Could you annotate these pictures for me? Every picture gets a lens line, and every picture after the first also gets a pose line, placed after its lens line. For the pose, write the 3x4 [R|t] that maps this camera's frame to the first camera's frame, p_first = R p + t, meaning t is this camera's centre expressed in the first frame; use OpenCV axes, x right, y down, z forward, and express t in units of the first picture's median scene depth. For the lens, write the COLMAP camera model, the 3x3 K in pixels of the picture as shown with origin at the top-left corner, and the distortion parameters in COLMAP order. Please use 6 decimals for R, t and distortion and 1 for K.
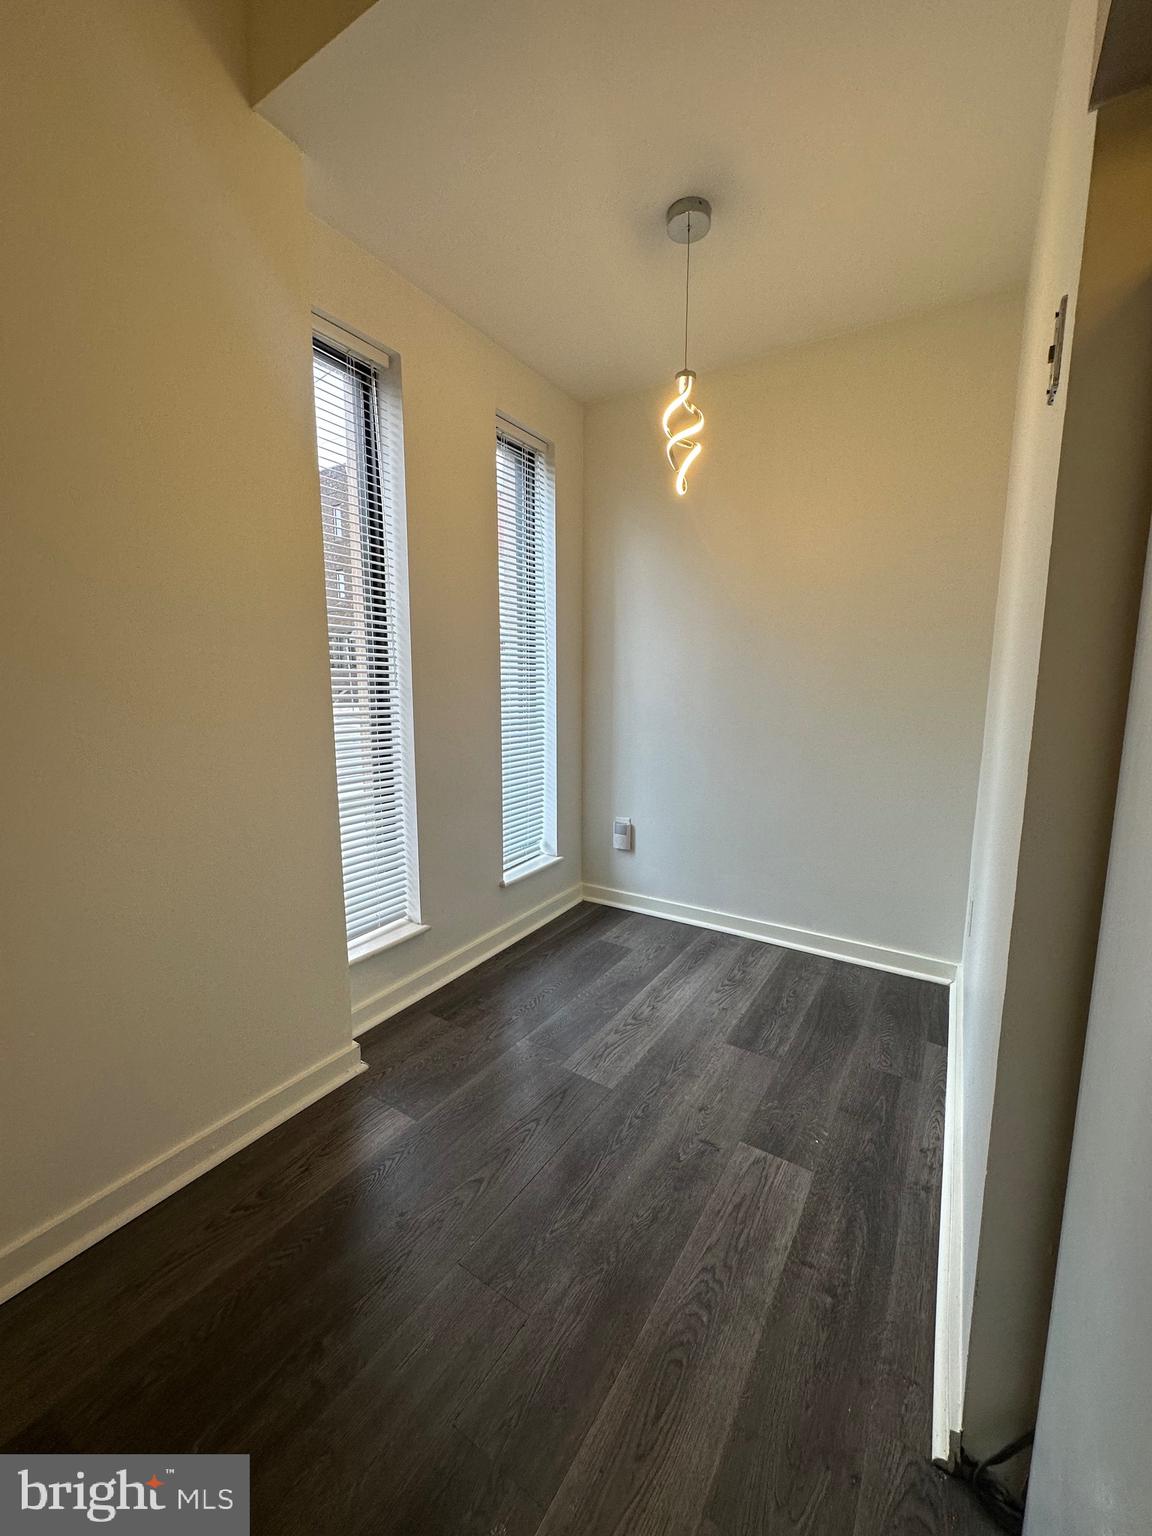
lens RADIAL K [[615.6, 0, 576.0], [0, 615.6, 768.0], [0, 0, 1]] dist [-0.001066, -0.000281]
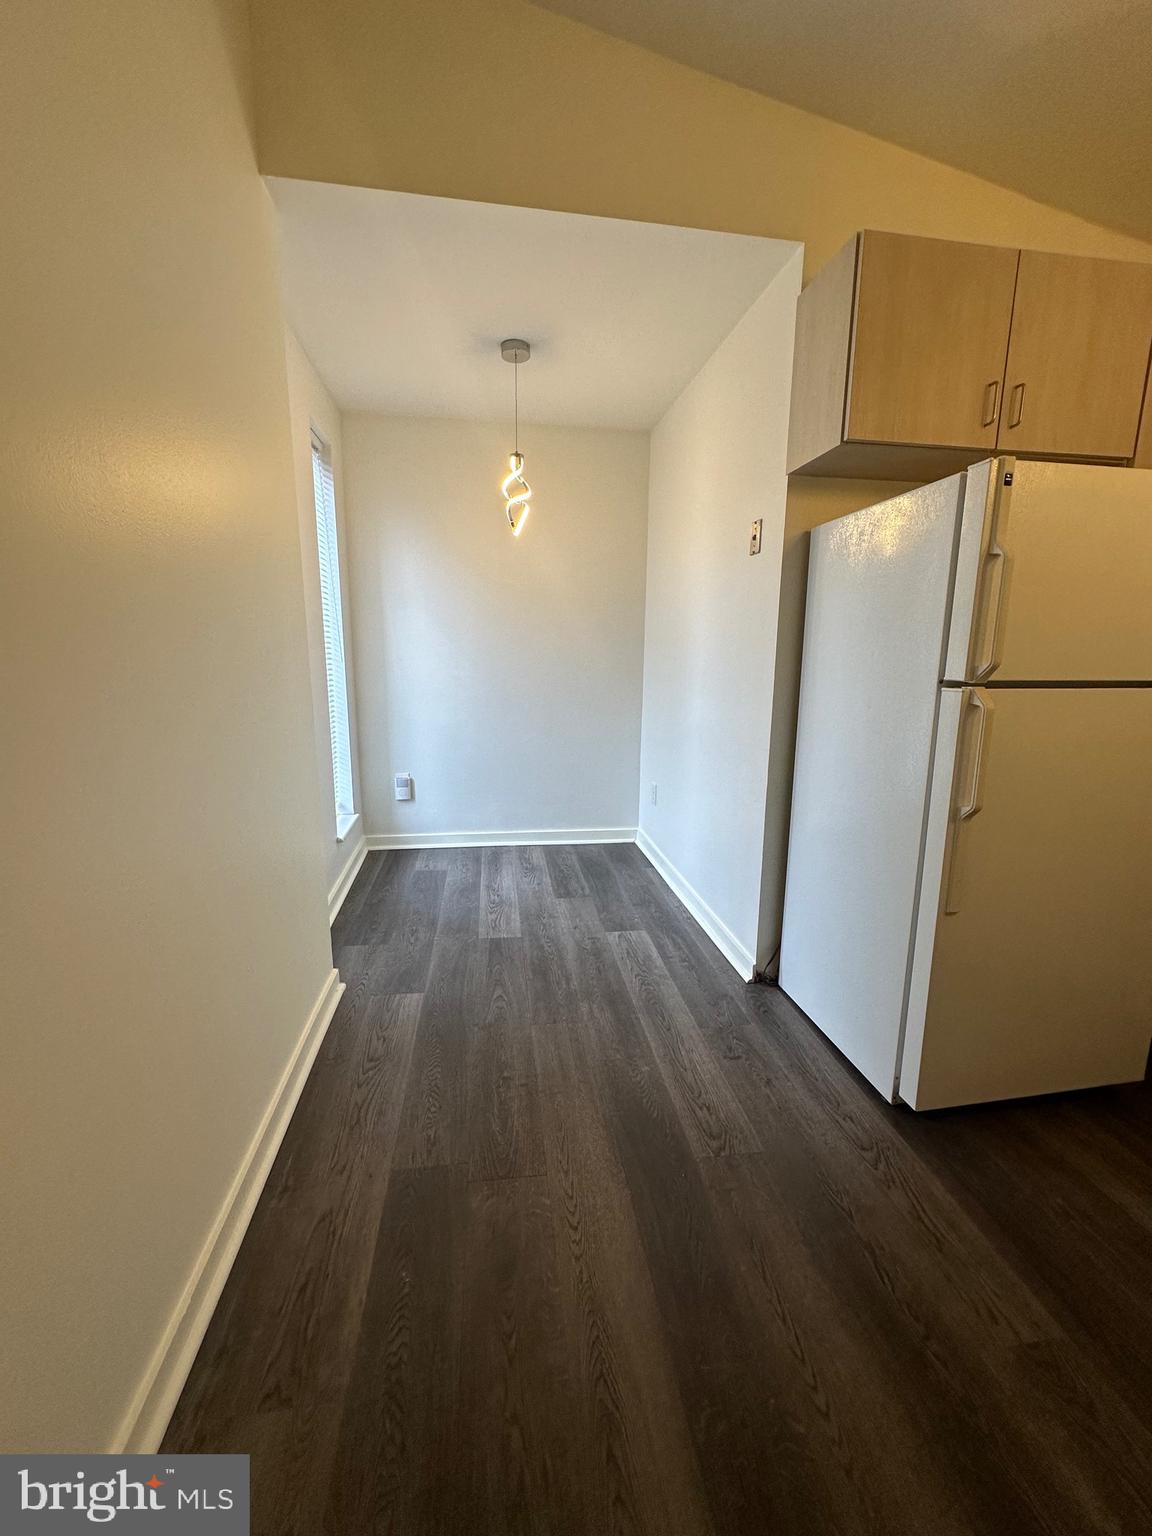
lens RADIAL K [[615.6, 0, 576.0], [0, 615.6, 768.0], [0, 0, 1]] dist [-0.001066, -0.000281]
pose [[0.755527, -0.122831, 0.643499, -0.690562], [0.086634, 0.992372, 0.087707, -0.009424], [-0.649363, -0.010516, 0.760406, -0.210390]]
